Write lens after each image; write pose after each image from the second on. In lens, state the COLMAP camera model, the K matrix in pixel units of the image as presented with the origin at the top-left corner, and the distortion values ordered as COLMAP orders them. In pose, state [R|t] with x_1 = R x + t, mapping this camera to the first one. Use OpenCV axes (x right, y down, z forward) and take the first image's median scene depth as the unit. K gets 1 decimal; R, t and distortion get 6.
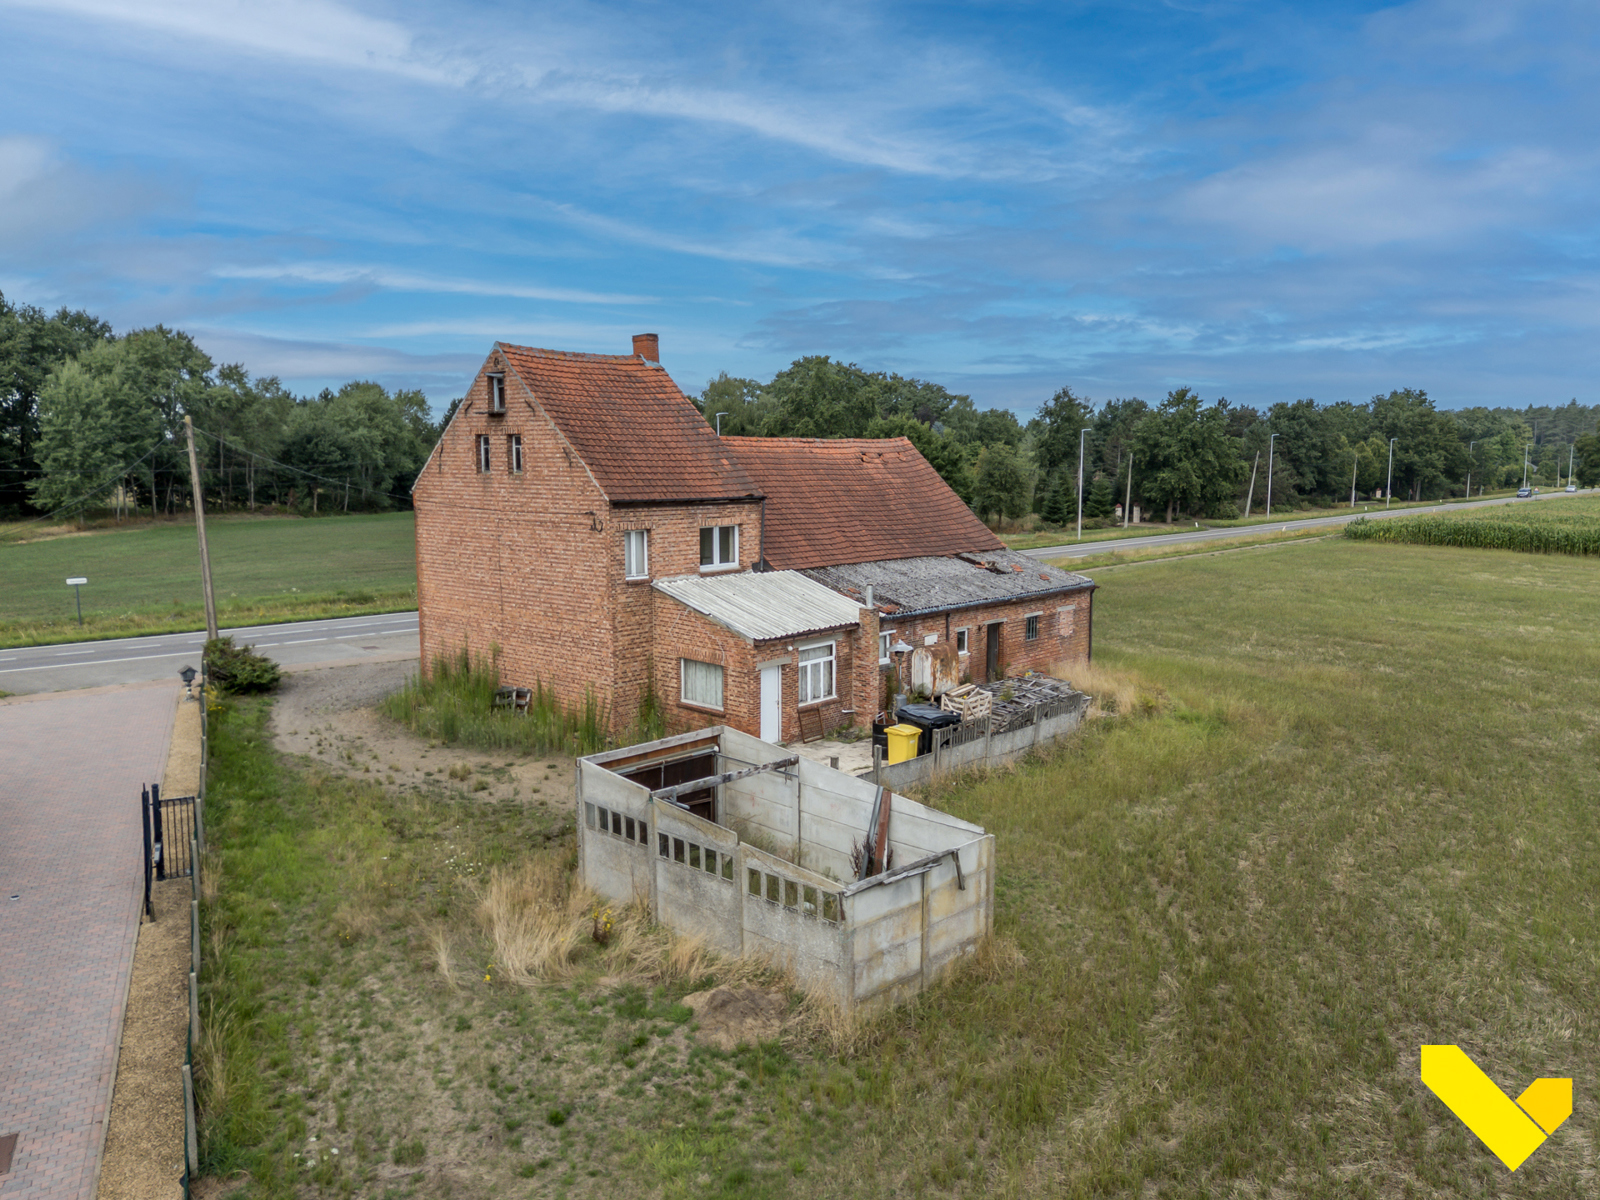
lens RADIAL K [[1152.2, 0, 794.1], [0, 1152.2, 609.8], [0, 0, 1]] dist [0.093739, -0.106766]
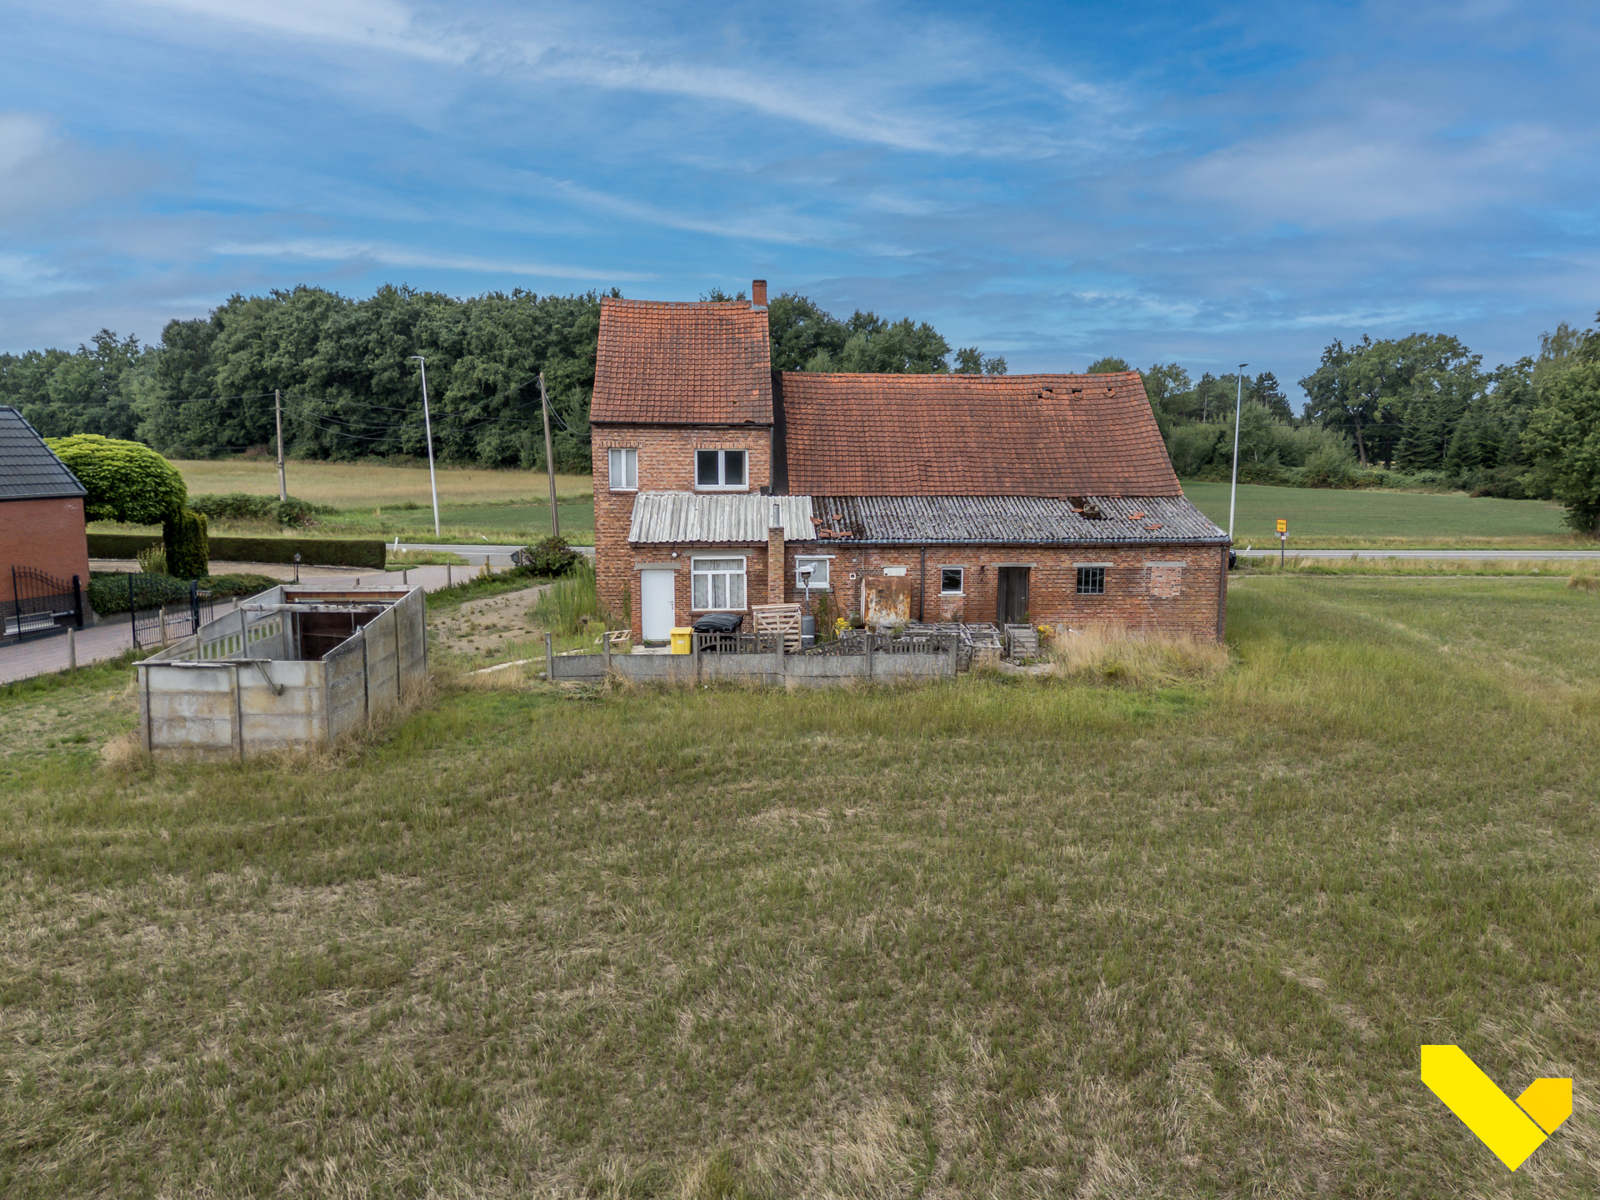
lens RADIAL K [[1152.2, 0, 794.1], [0, 1152.2, 609.8], [0, 0, 1]] dist [0.093739, -0.106766]
pose [[0.713573, 0.100320, -0.693361, 0.754270], [-0.095144, 0.994402, 0.045958, 0.021823], [0.694090, 0.033175, 0.719124, 0.258815]]
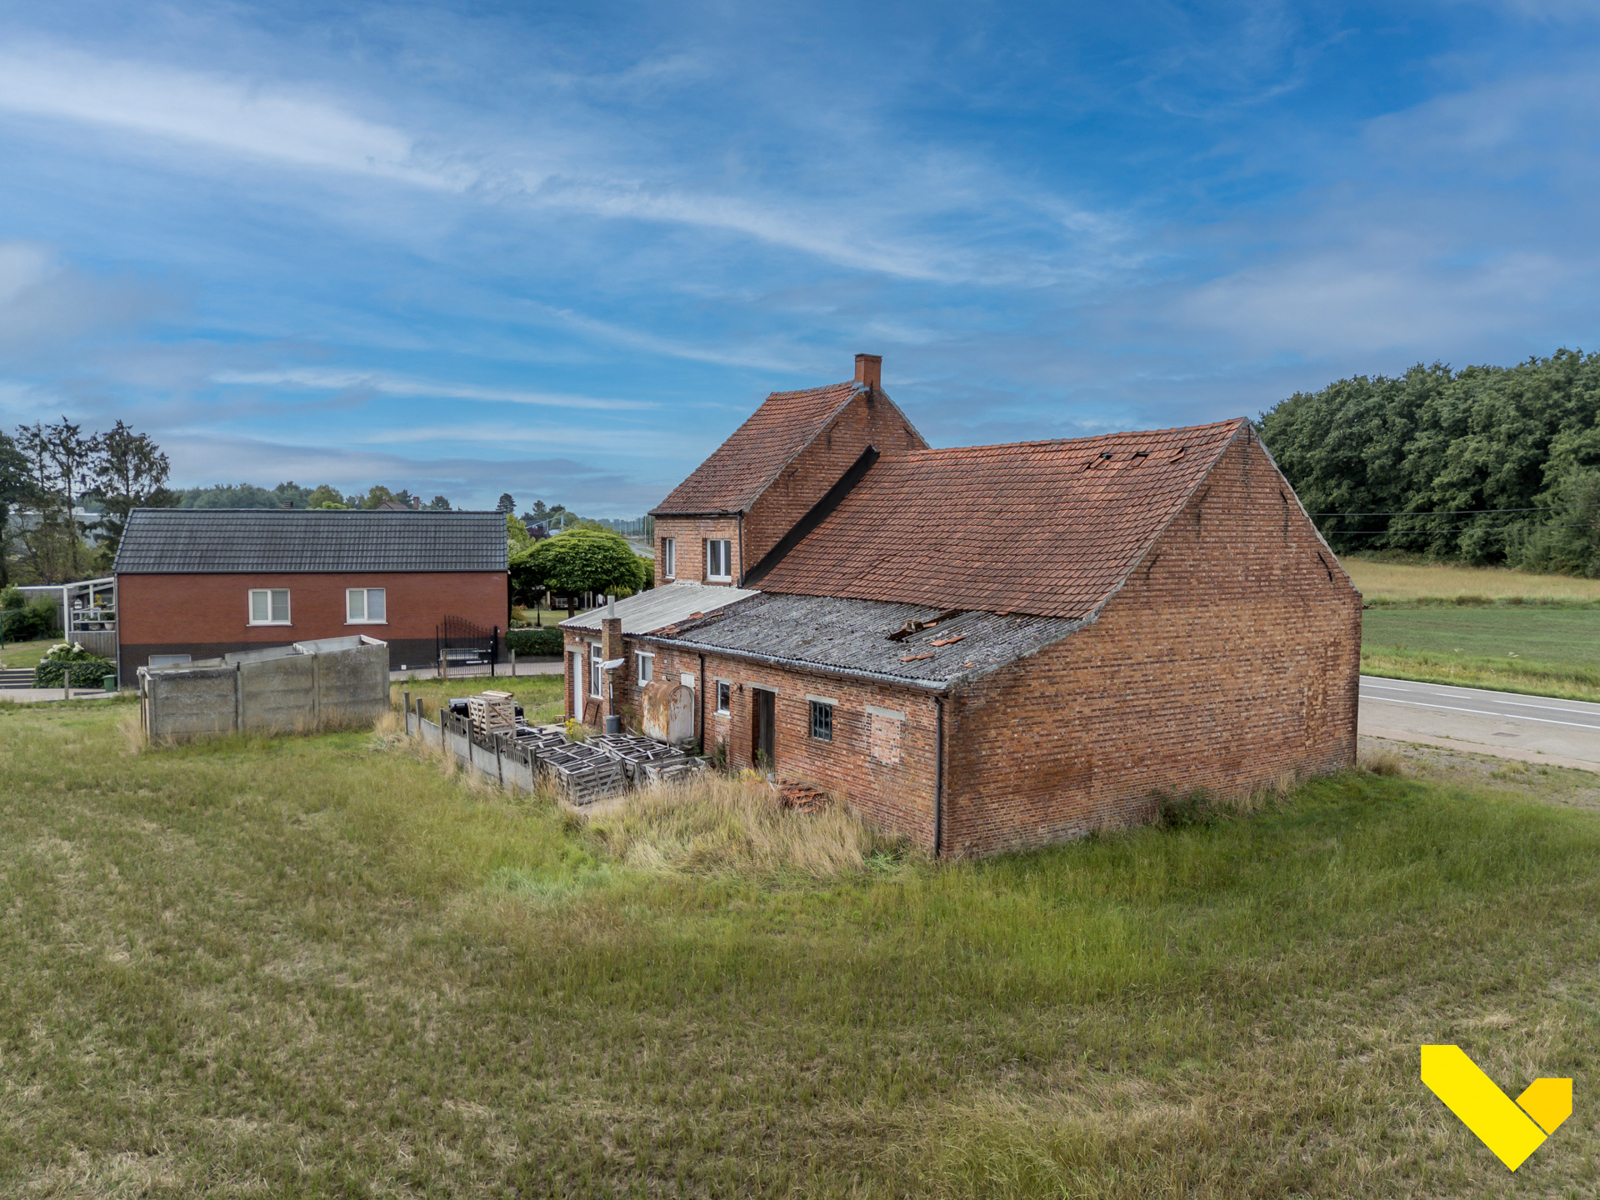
lens RADIAL K [[1152.2, 0, 794.1], [0, 1152.2, 609.8], [0, 0, 1]] dist [0.093739, -0.106766]
pose [[-0.221519, 0.062212, -0.973170, 0.939177], [-0.133872, 0.986574, 0.093542, -0.115641], [0.965923, 0.151001, -0.210216, 1.283628]]
